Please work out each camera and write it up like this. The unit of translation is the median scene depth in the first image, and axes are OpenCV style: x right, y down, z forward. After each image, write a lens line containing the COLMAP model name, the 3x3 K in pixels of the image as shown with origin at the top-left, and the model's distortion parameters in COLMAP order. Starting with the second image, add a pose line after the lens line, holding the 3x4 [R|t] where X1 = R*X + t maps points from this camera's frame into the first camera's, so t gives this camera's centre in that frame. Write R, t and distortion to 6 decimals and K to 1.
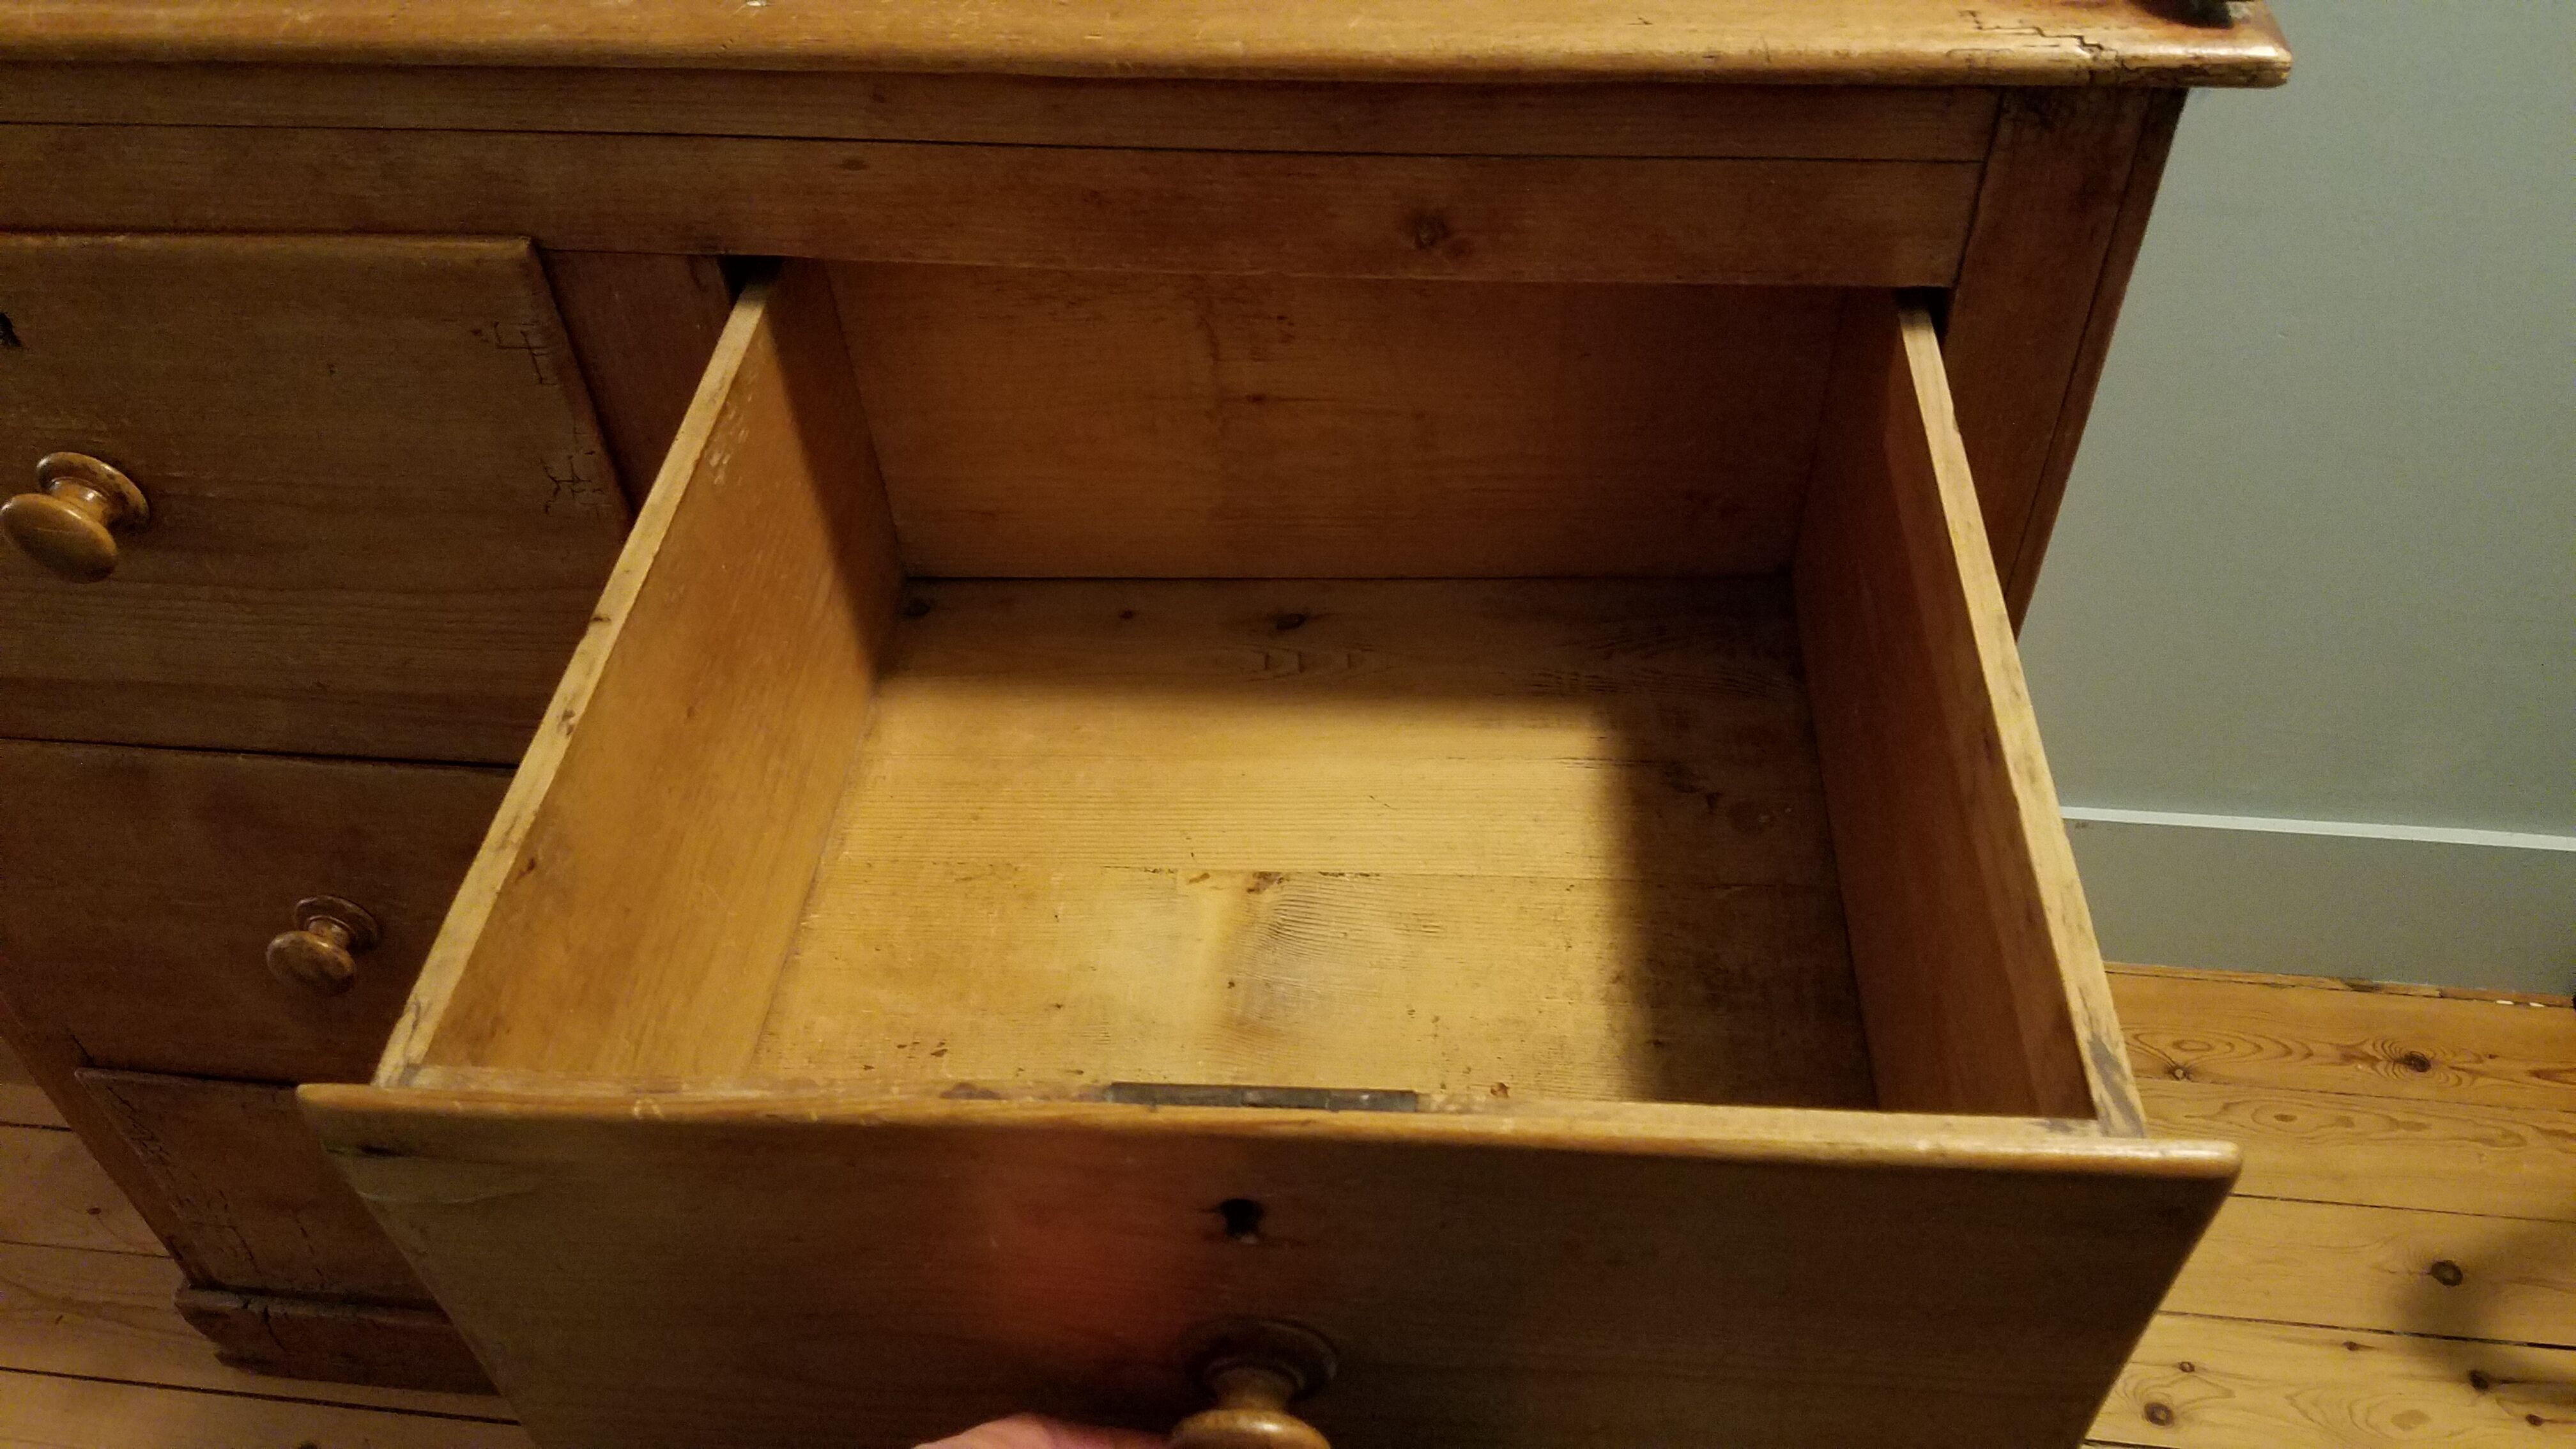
lens RADIAL K [[2021.1, 0, 1271.8], [0, 2021.1, 752.4], [0, 0, 1]] dist [0.127965, -0.232737]
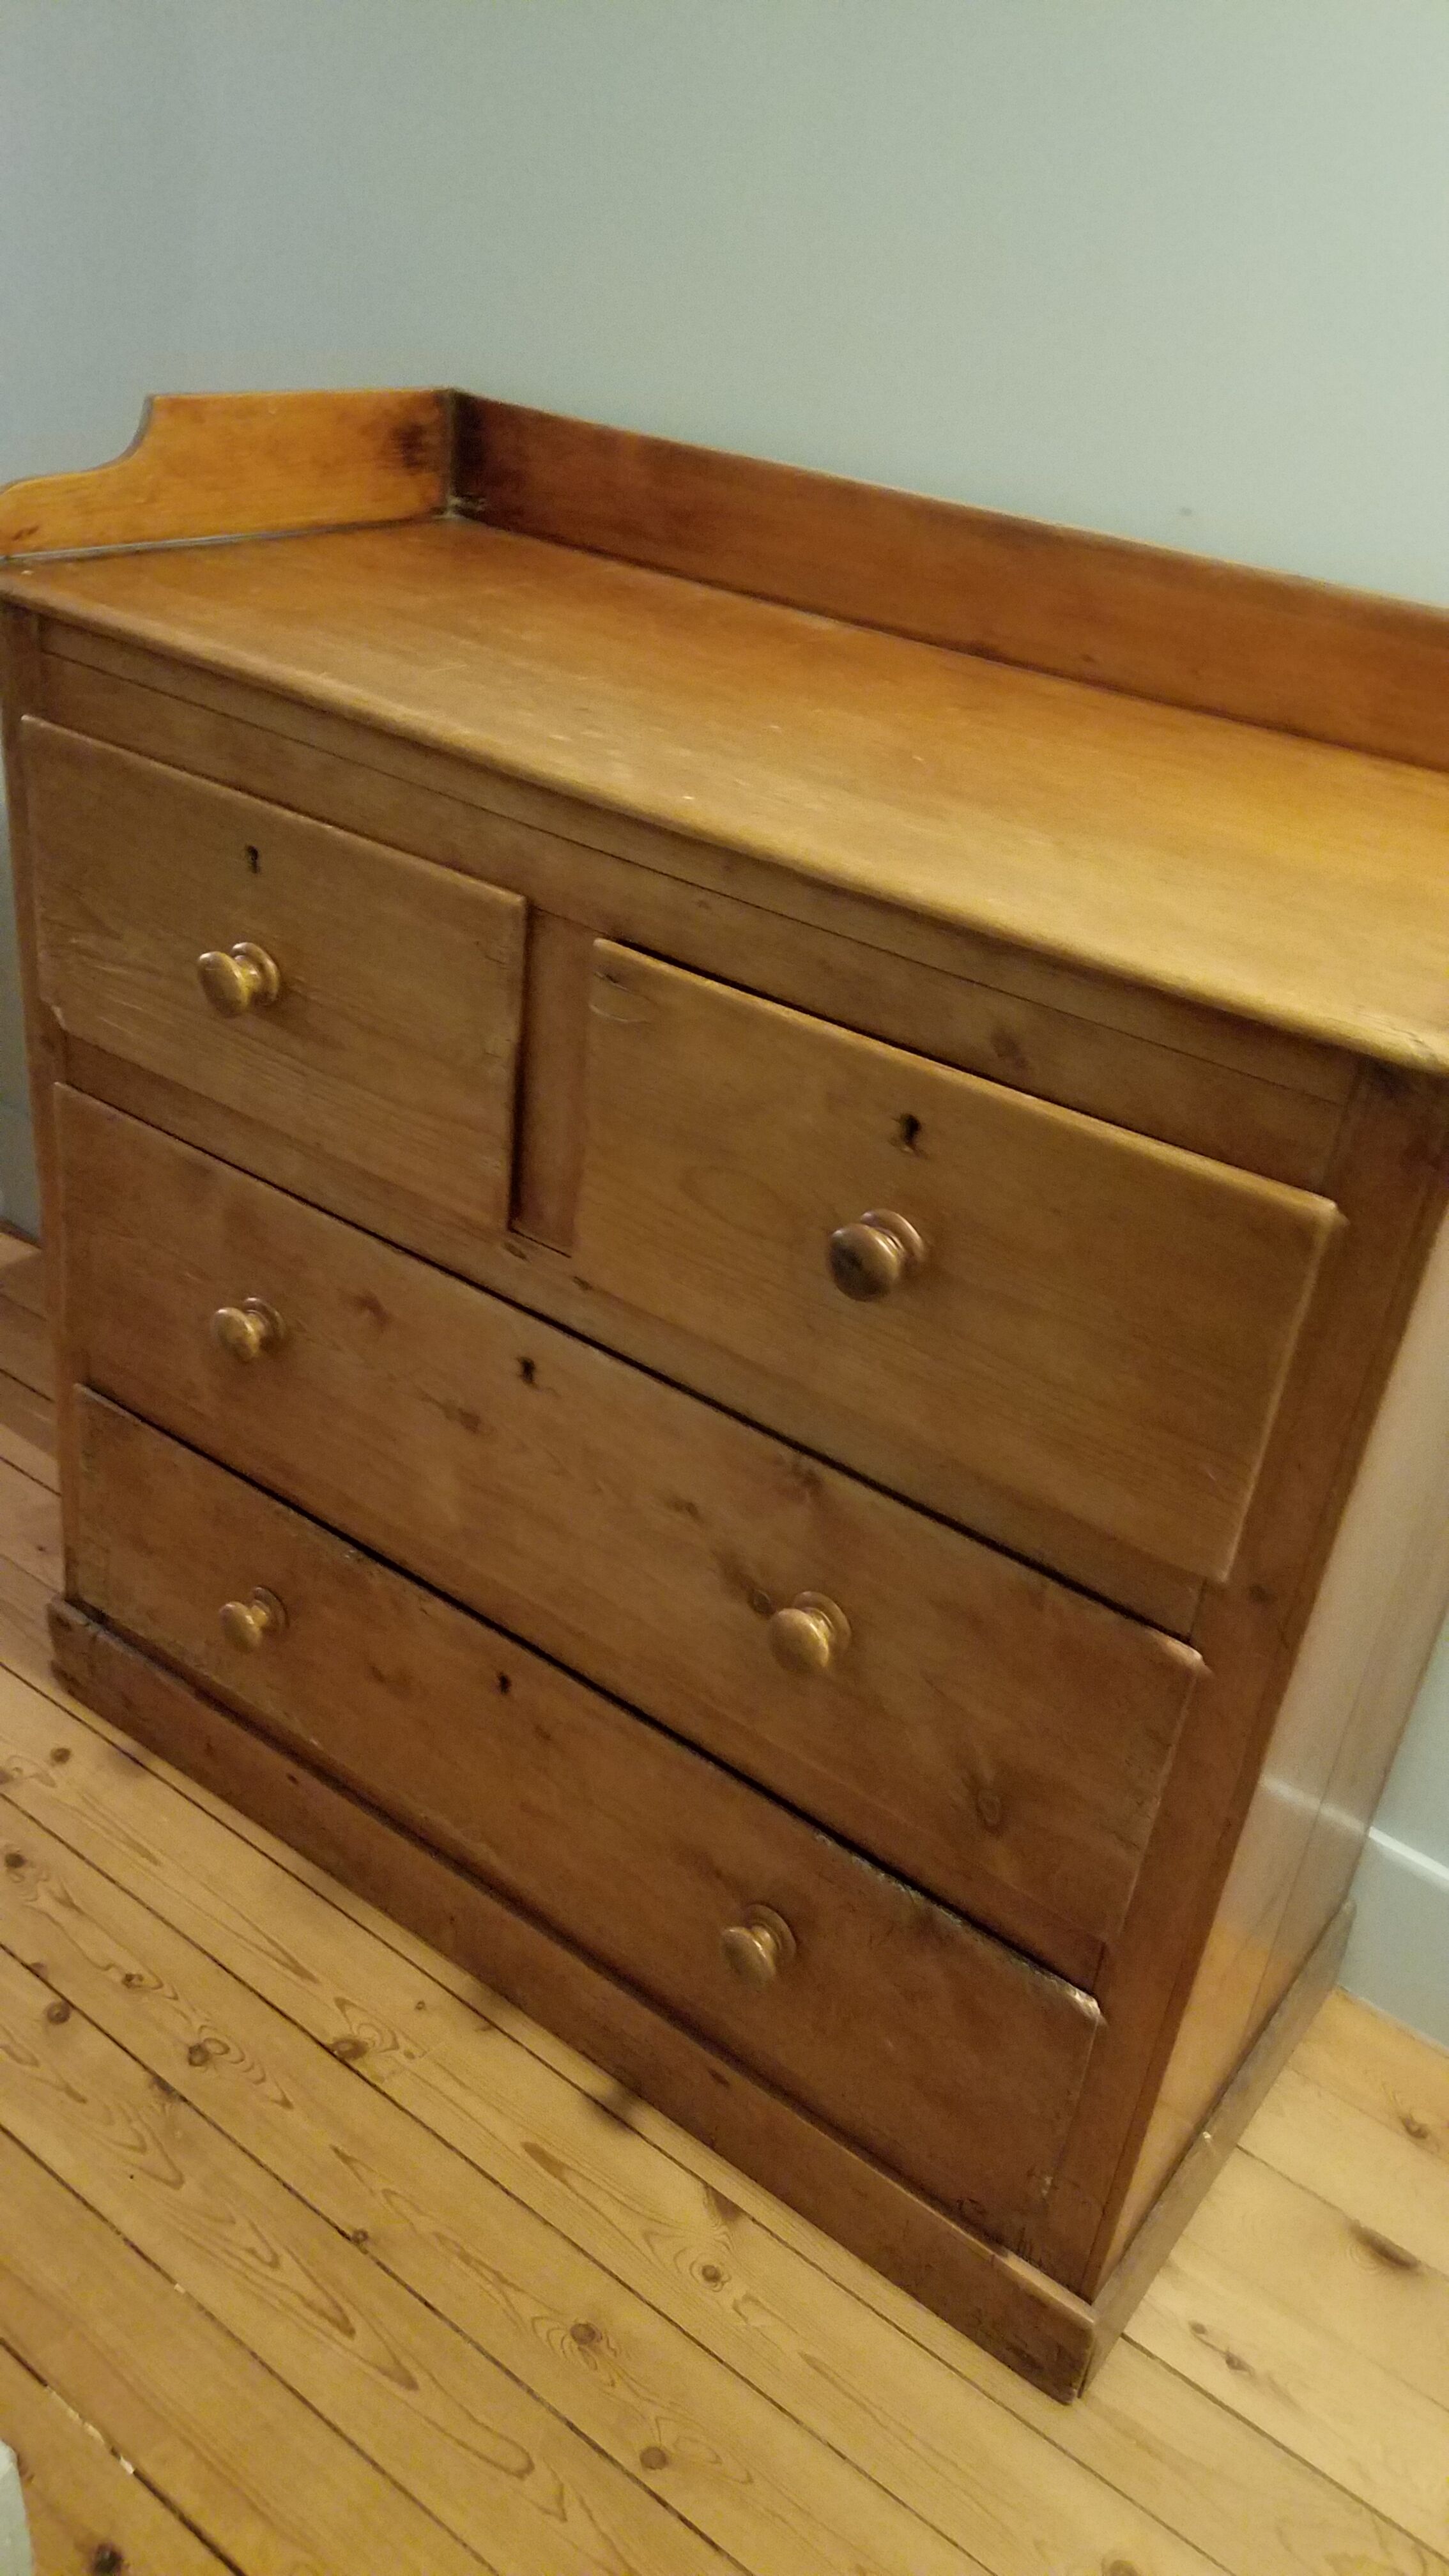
lens RADIAL K [[1973.0, 0, 727.3], [0, 1973.0, 1316.5], [0, 0, 1]] dist [0.275913, -0.488469]
pose [[0.860262, 0.369359, -0.351459, 0.486435], [-0.449486, 0.874786, -0.180865, 0.275149], [0.240647, 0.313567, 0.918567, -0.346942]]
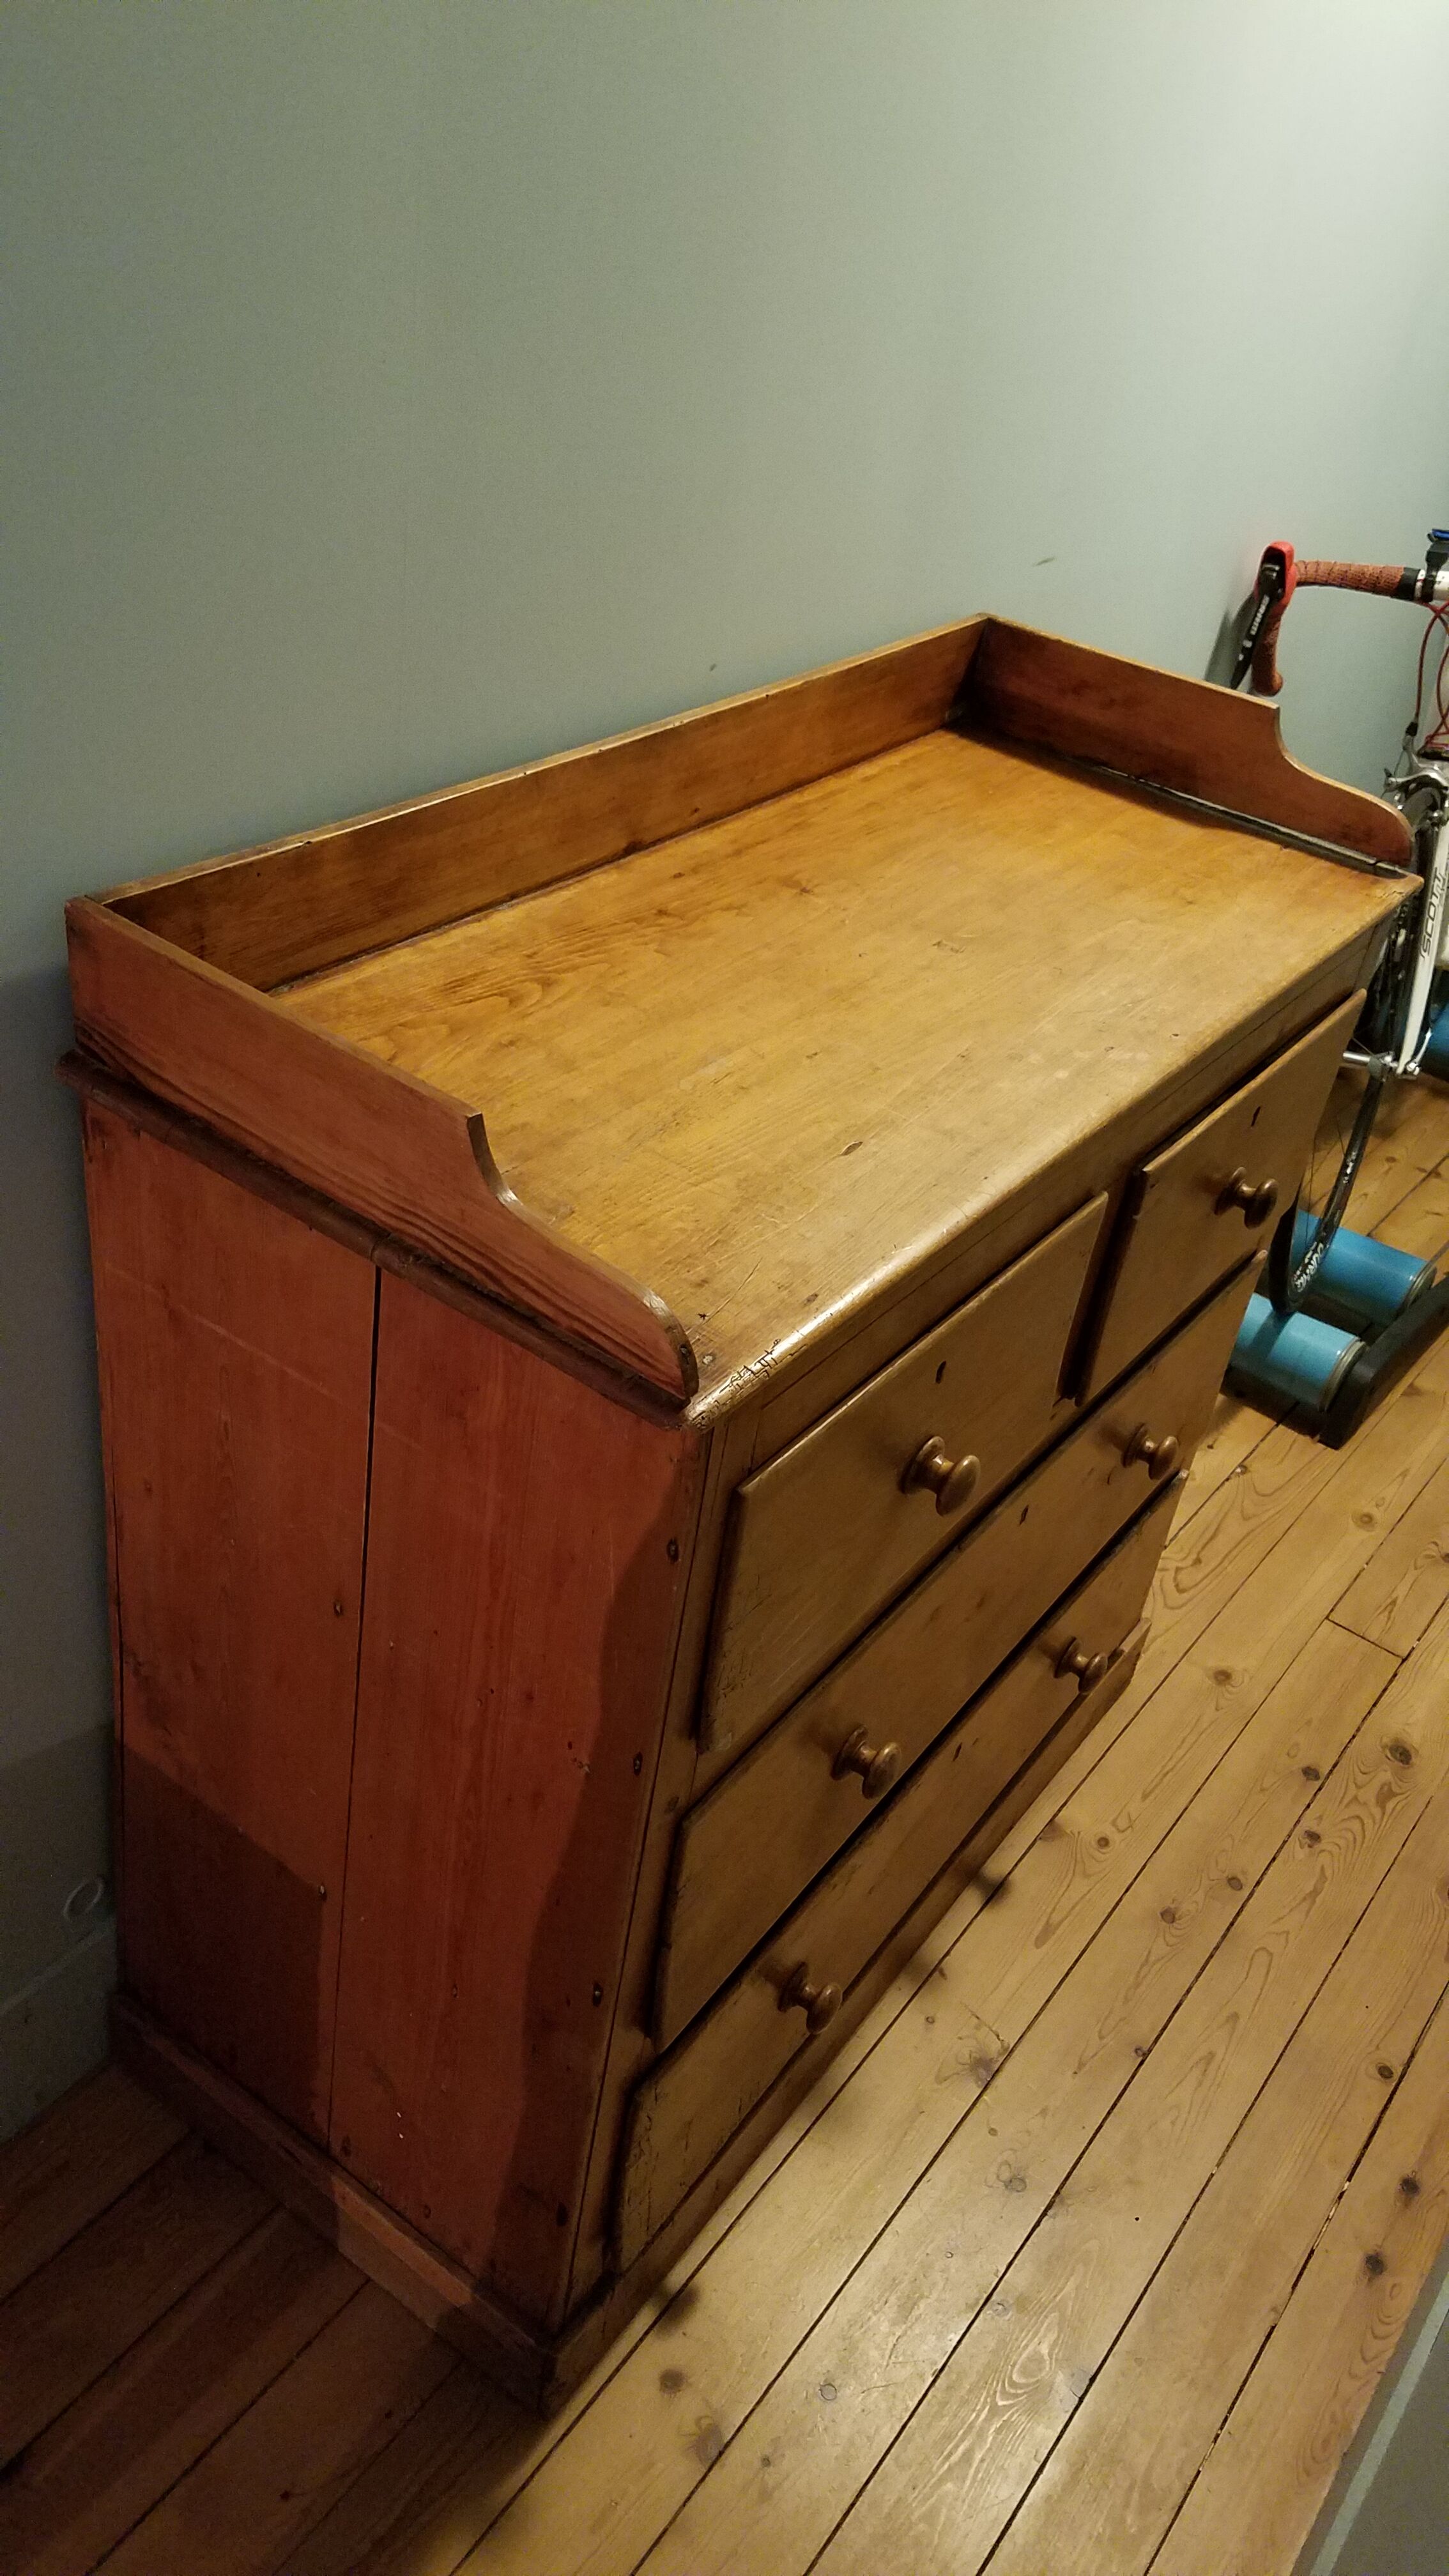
lens RADIAL K [[1973.0, 0, 727.3], [0, 1973.0, 1316.5], [0, 0, 1]] dist [0.275913, -0.488469]
pose [[0.470211, -0.409551, 0.781774, -2.180613], [0.505214, 0.851221, 0.142063, -0.628590], [-0.723644, 0.328163, 0.607164, 0.138629]]
